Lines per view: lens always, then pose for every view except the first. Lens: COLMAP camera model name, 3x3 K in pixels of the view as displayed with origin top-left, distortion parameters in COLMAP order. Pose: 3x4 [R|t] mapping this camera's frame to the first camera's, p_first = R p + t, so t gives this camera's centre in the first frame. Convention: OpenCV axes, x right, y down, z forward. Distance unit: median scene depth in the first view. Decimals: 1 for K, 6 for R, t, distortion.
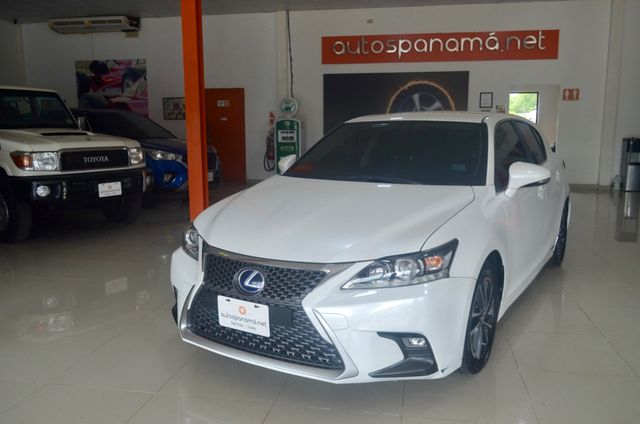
lens RADIAL K [[567.2, 0, 320.5], [0, 567.2, 214.0], [0, 0, 1]] dist [-0.009093, -0.009553]
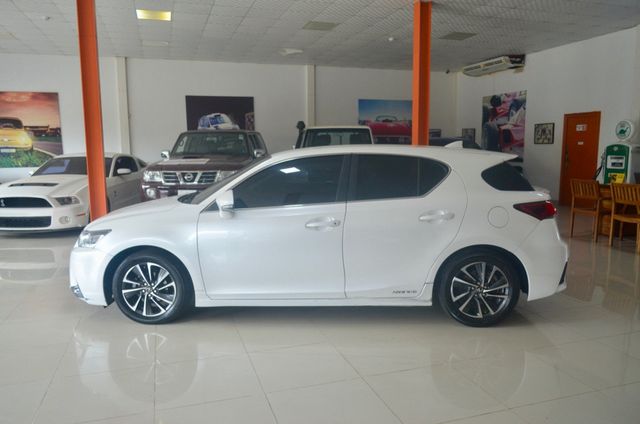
lens RADIAL K [[479.9, 0, 320.6], [0, 479.9, 211.3], [0, 0, 1]] dist [0.001129, 0.004067]
pose [[0.512127, 0.112943, -0.851452, 0.320698], [-0.127247, 0.990354, 0.054832, -0.035310], [0.849432, 0.080264, 0.521559, 0.171043]]
